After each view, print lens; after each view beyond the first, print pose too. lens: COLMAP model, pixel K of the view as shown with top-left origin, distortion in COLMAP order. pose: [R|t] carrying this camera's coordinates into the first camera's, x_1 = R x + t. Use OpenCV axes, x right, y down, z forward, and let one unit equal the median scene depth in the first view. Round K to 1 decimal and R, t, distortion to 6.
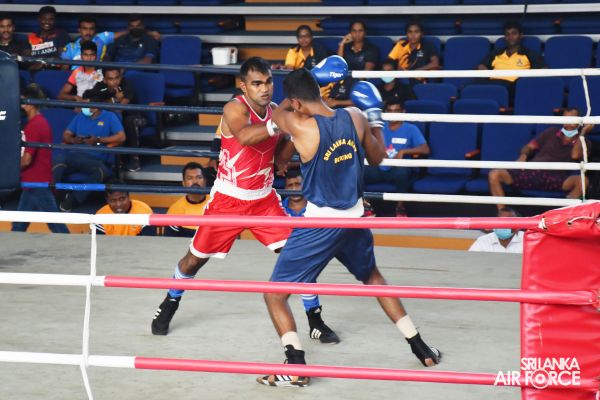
lens RADIAL K [[2007.8, 0, 301.1], [0, 2007.8, 199.9], [0, 0, 1]] dist [0.716734, 0.000000]
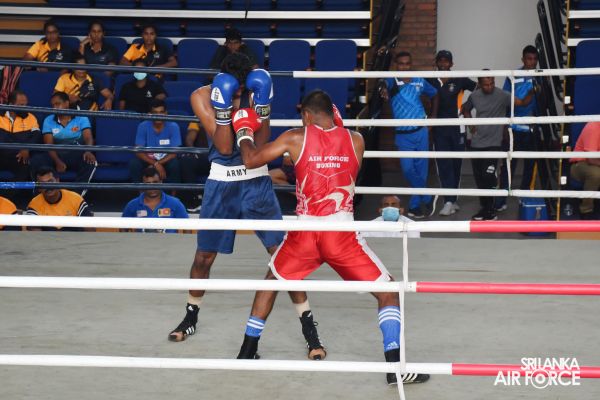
lens RADIAL K [[1787.5, 0, 299.5], [0, 1787.5, 200.1], [0, 0, 1]] dist [0.988674, 0.000000]
pose [[0.965759, -0.023544, 0.258371, -0.157617], [0.021242, 0.999706, 0.011698, -0.005960], [-0.258570, -0.005809, 0.965975, 0.065628]]
